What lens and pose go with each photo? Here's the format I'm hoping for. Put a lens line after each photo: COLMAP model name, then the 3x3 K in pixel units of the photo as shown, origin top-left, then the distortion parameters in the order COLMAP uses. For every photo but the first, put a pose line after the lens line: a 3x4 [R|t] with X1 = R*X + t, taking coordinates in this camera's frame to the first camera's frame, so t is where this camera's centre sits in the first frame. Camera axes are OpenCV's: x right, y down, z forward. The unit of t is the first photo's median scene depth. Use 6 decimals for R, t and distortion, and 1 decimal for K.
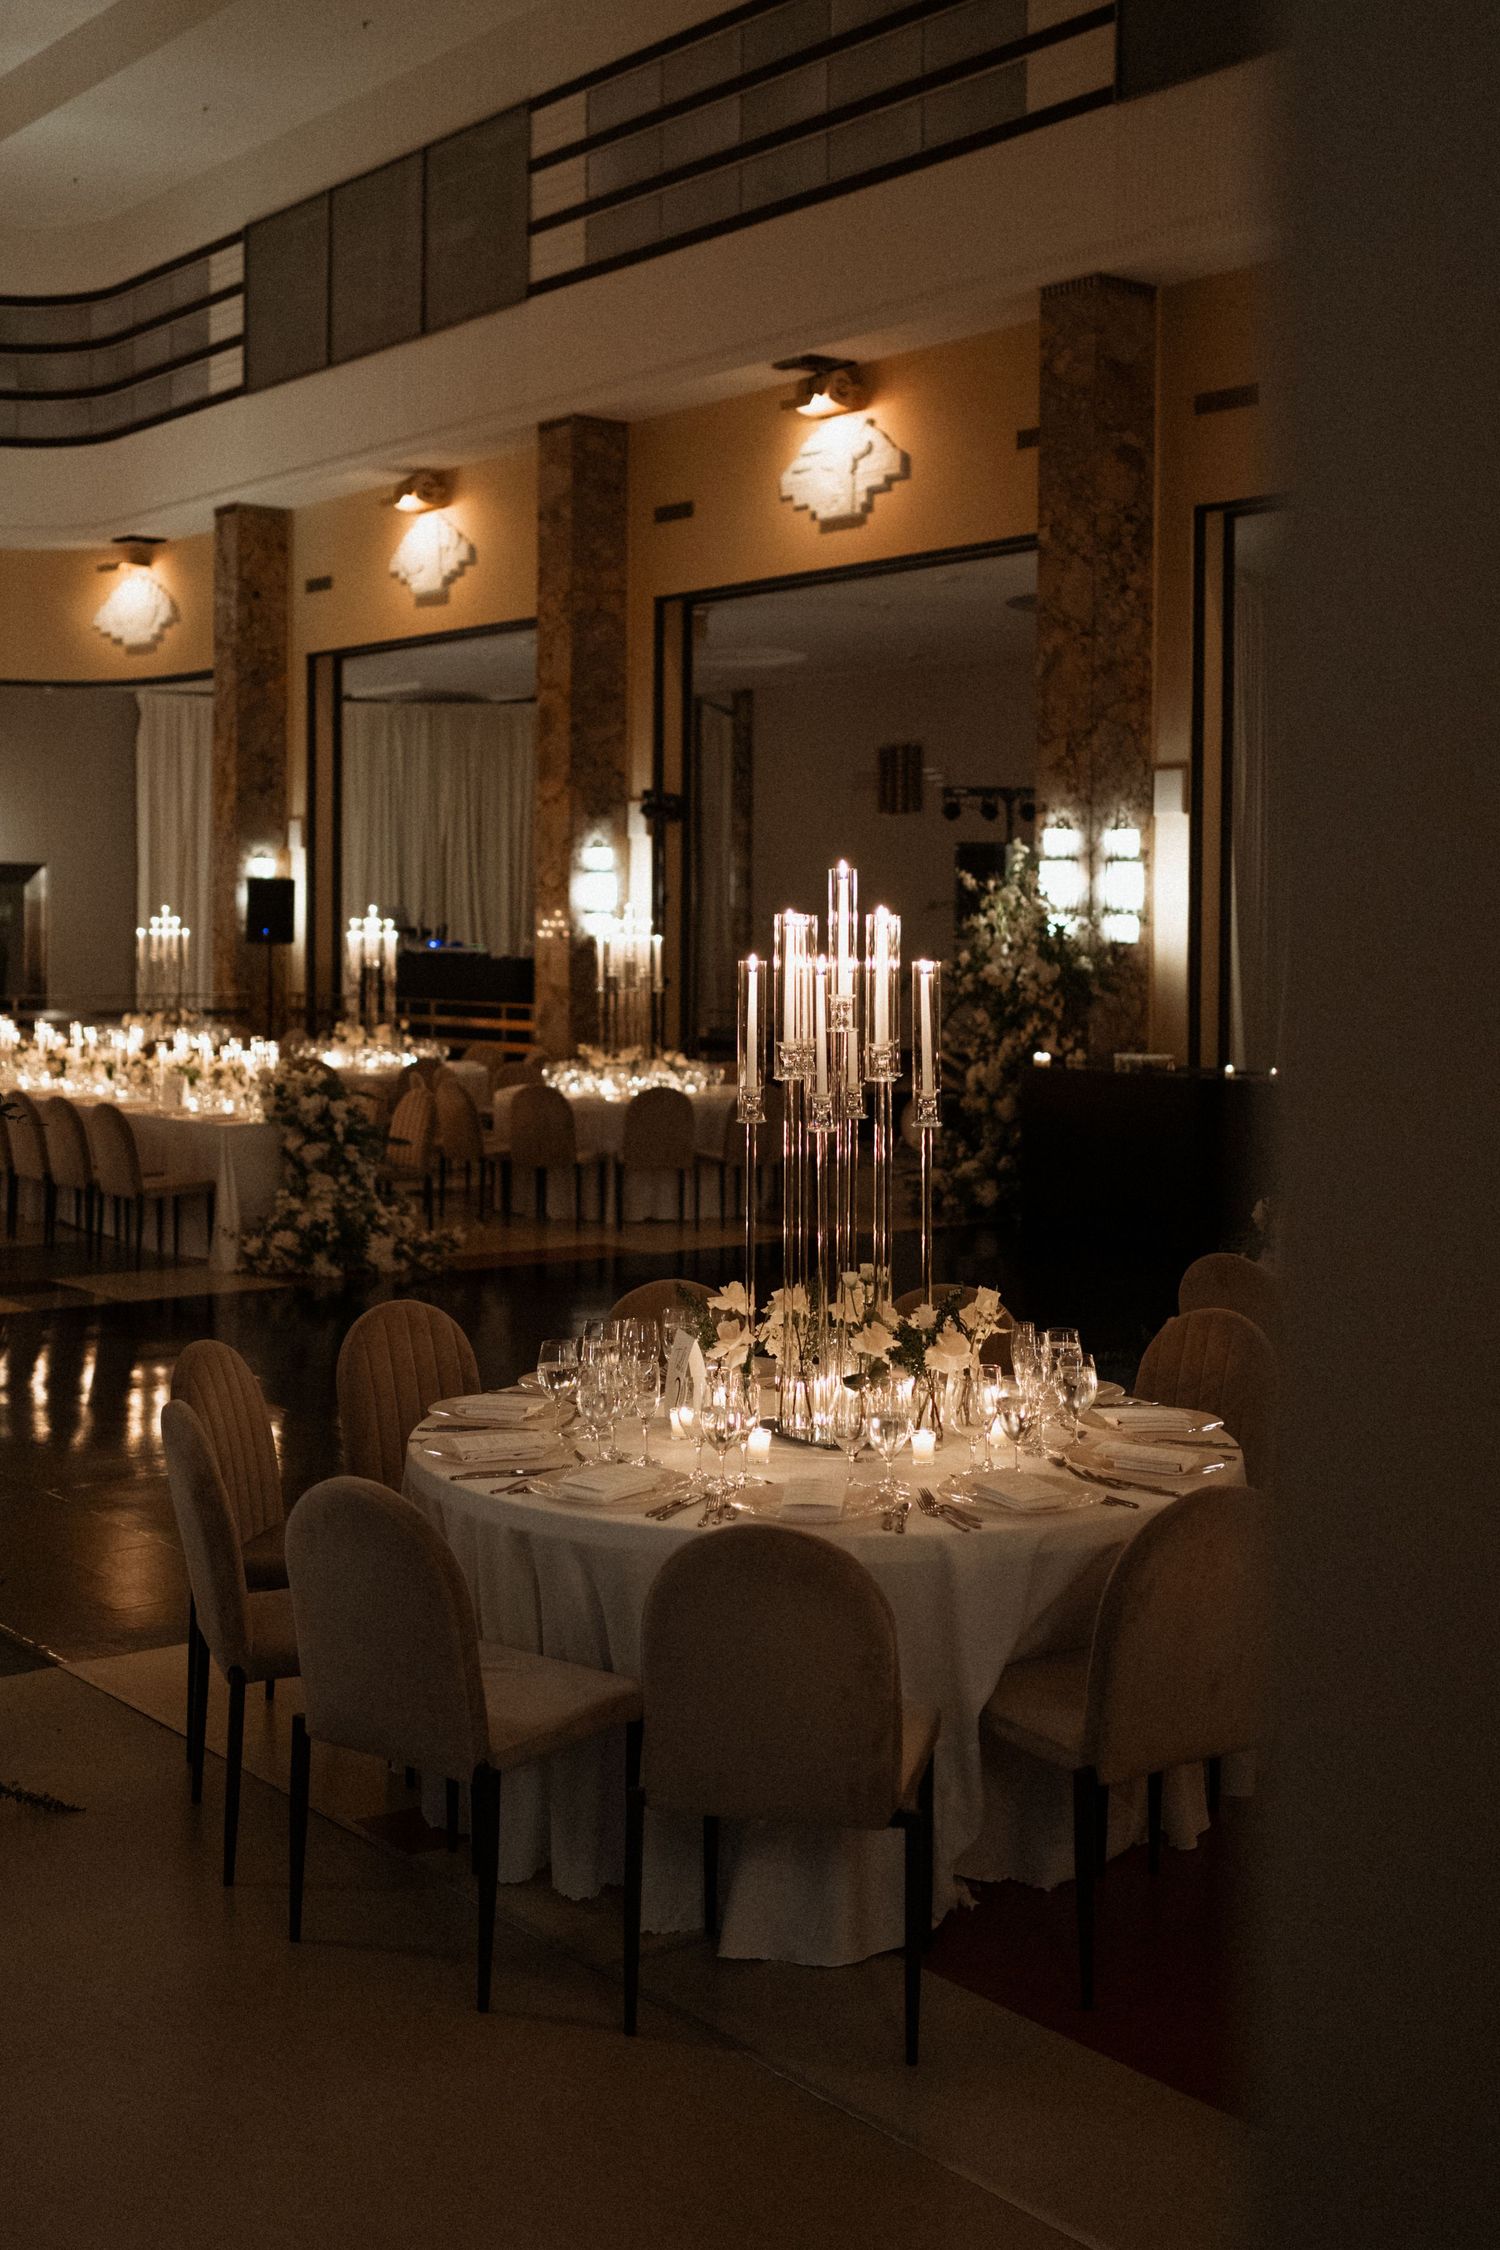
lens RADIAL K [[2528.1, 0, 750.0], [0, 2528.1, 1125.0], [0, 0, 1]] dist [-0.021999, -0.008140]
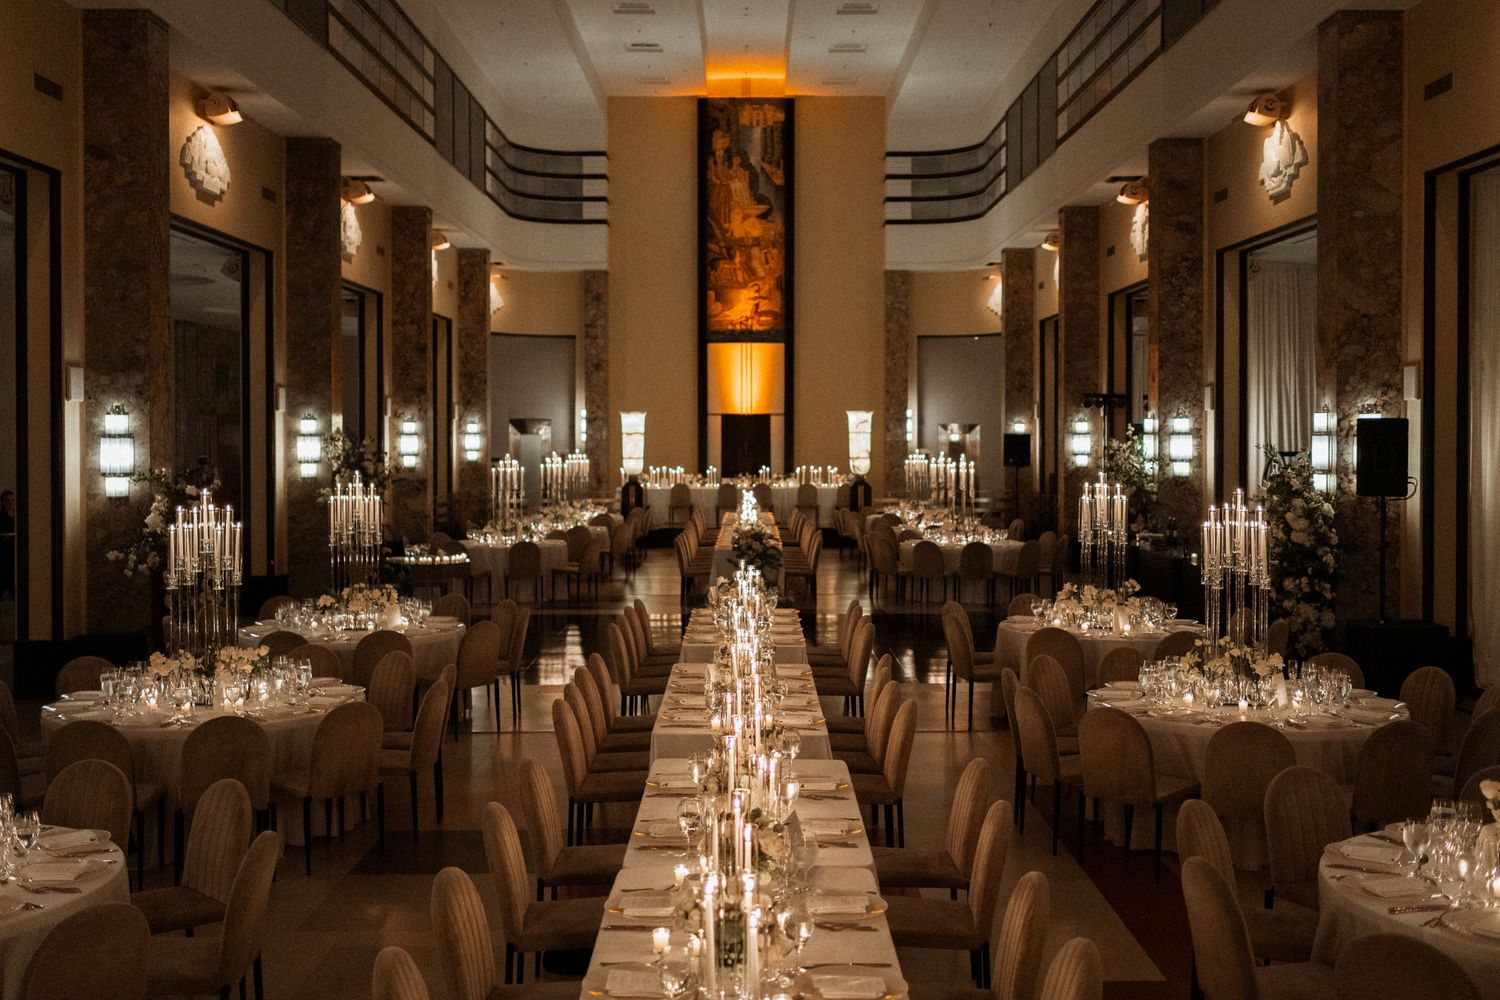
lens RADIAL K [[1582.8, 0, 750.0], [0, 1582.8, 500.0], [0, 0, 1]] dist [0.066417, -0.007031]
pose [[0.773502, 0.022904, -0.633380, 0.503707], [-0.047271, 0.998648, -0.021617, -0.009187], [0.632029, 0.046662, 0.773539, -0.115688]]
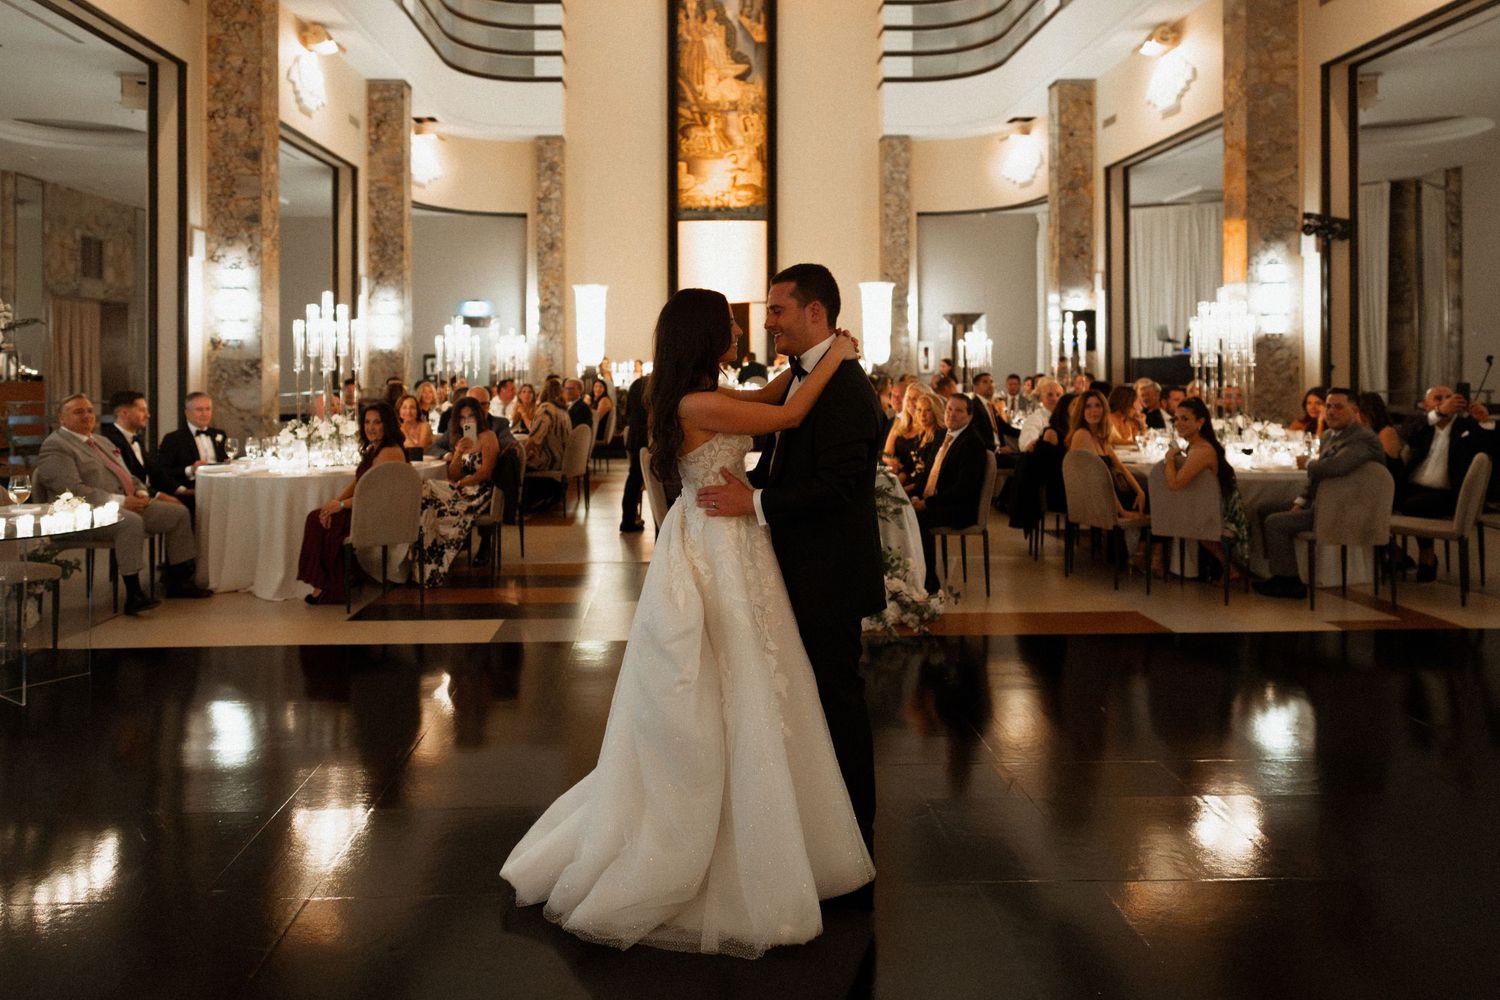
lens RADIAL K [[1081.8, 0, 721.7], [0, 1081.8, 362.1], [0, 0, 1]] dist [0.004797, 0.004444]
pose [[0.795537, -0.011561, -0.605794, 0.048405], [-0.039766, 0.996666, -0.071241, -0.009071], [0.604598, 0.080765, 0.792425, 0.377296]]
